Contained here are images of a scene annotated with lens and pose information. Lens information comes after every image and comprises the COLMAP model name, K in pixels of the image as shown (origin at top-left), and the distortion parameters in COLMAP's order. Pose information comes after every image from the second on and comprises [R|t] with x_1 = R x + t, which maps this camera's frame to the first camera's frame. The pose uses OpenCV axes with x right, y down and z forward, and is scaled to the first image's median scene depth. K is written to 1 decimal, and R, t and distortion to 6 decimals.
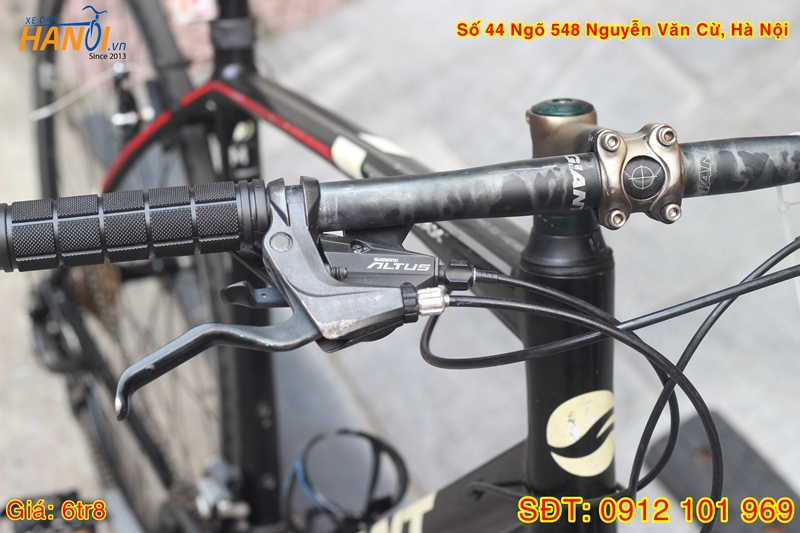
lens RADIAL K [[1899.1, 0, 399.8], [0, 1899.1, 268.0], [0, 0, 1]] dist [-0.087025, 0.000000]
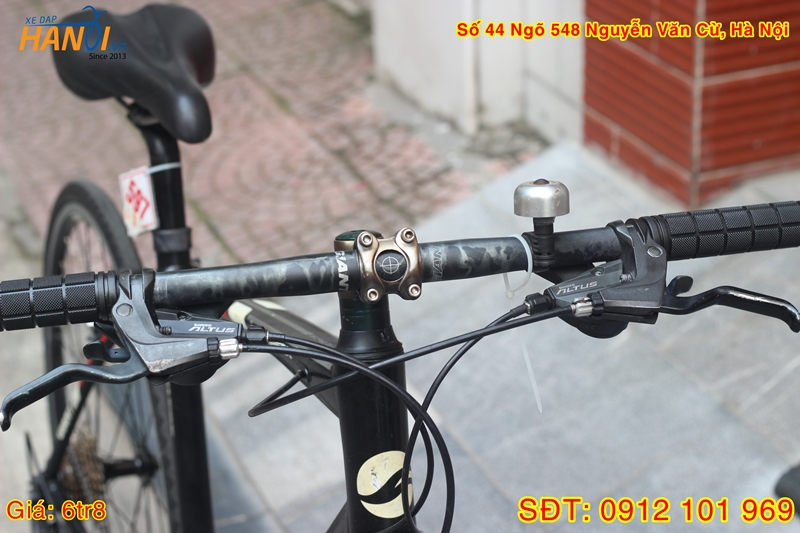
lens RADIAL K [[1899.1, 0, 400.1], [0, 1899.1, 265.0], [0, 0, 1]] dist [-0.087025, 0.000000]
pose [[0.998716, -0.027295, -0.042683, 0.195951], [0.019202, 0.983539, -0.179674, 0.203058], [0.046884, 0.178623, 0.982800, -0.364942]]
